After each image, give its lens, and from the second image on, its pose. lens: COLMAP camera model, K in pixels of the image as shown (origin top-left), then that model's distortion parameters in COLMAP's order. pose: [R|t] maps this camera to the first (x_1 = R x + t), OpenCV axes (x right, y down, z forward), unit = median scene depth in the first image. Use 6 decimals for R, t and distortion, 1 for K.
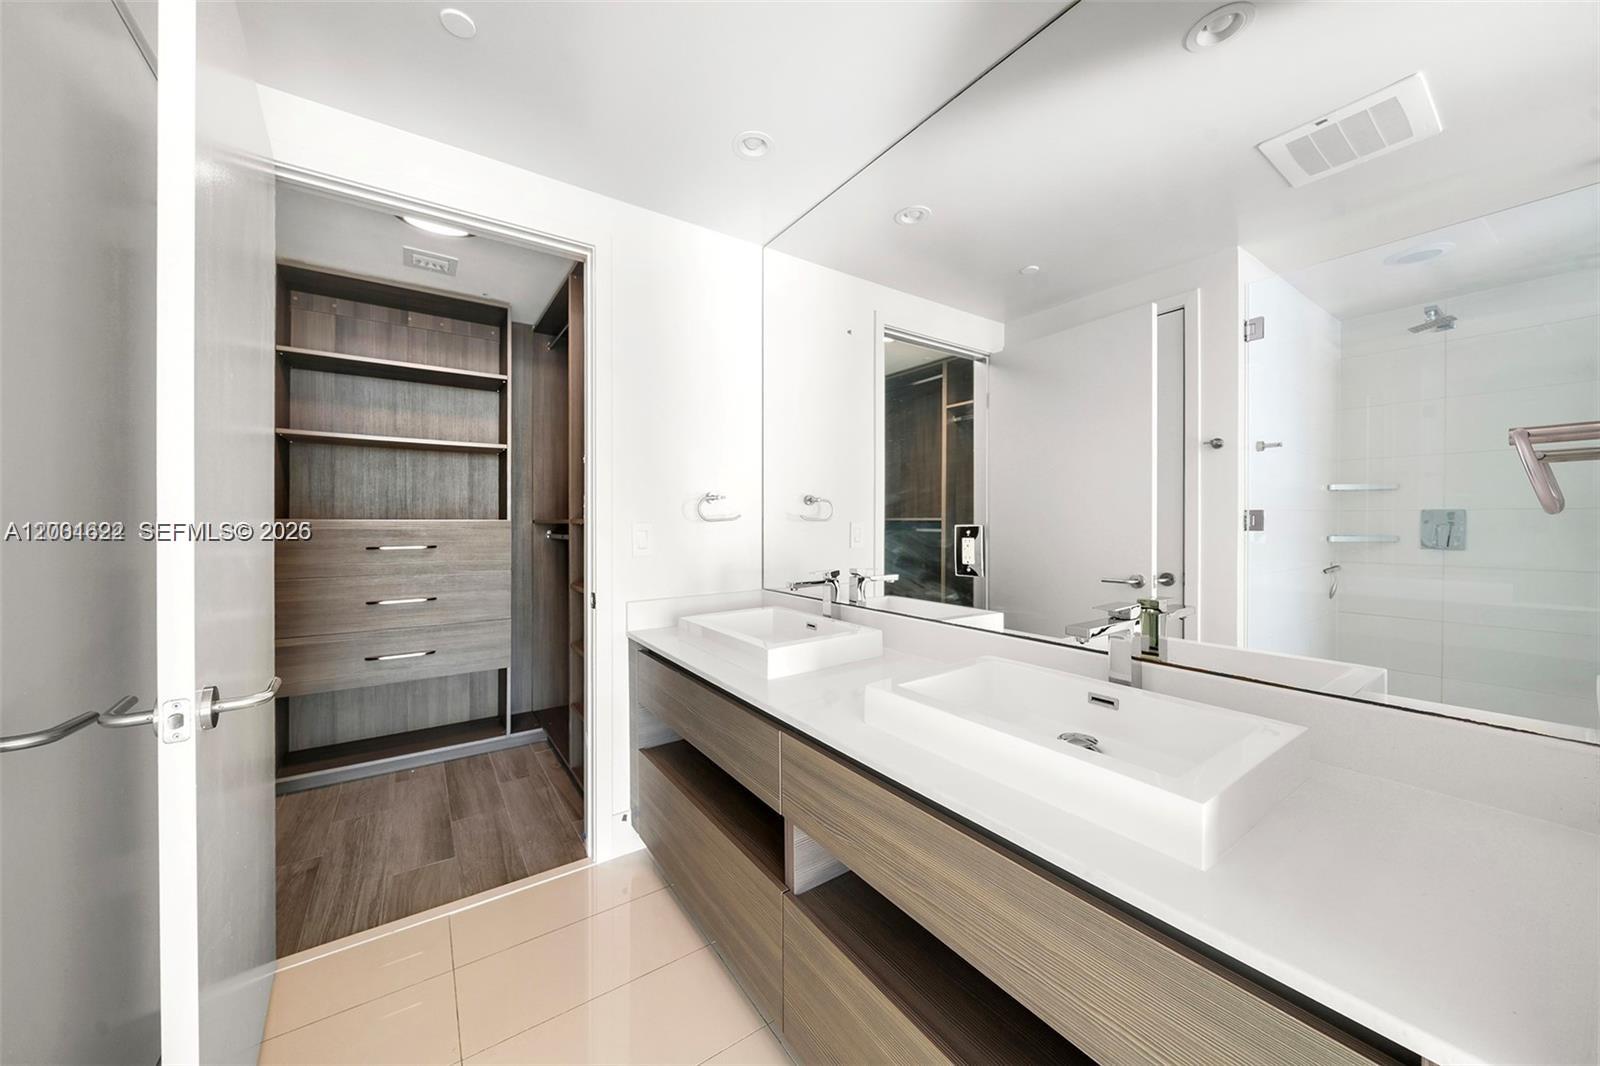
lens RADIAL K [[562.3, 0, 803.8], [0, 562.3, 522.9], [0, 0, 1]] dist [-0.008216, 0.000291]
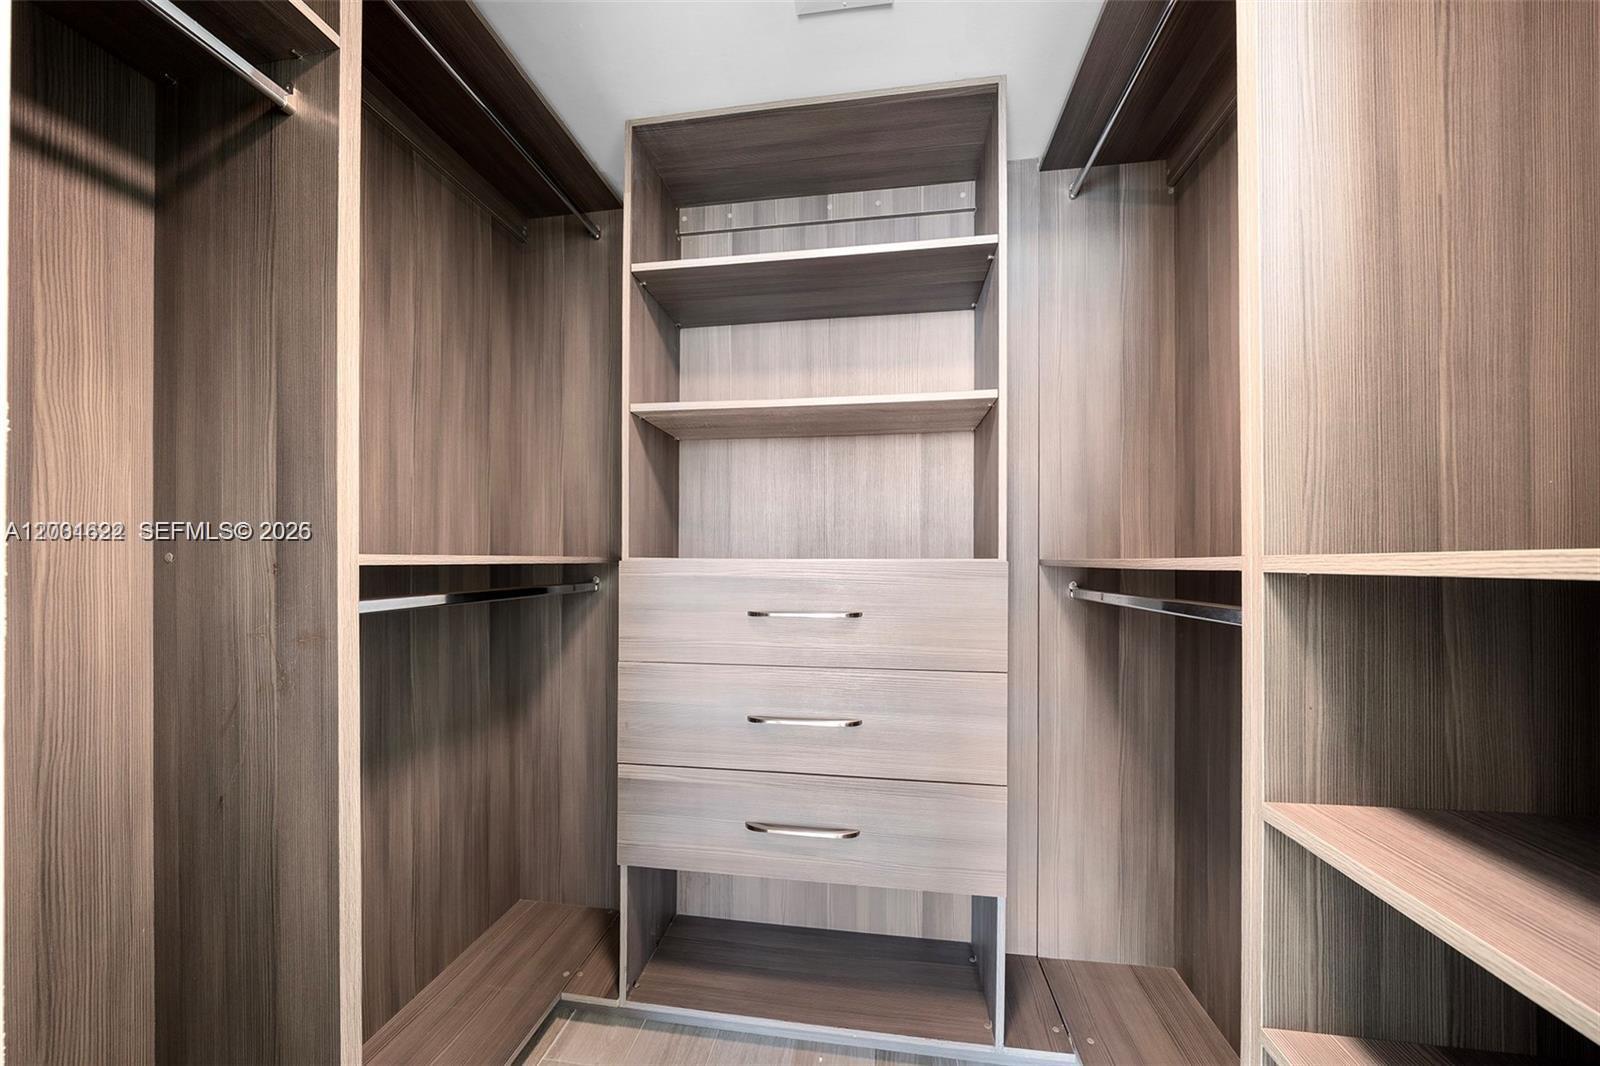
lens RADIAL K [[562.3, 0, 798.7], [0, 562.3, 561.1], [0, 0, 1]] dist [-0.008216, 0.000291]
pose [[0.724920, -0.002413, -0.688829, -0.338074], [-0.002083, 0.999982, -0.005694, -0.000623], [0.688830, 0.005563, 0.724901, 0.571777]]
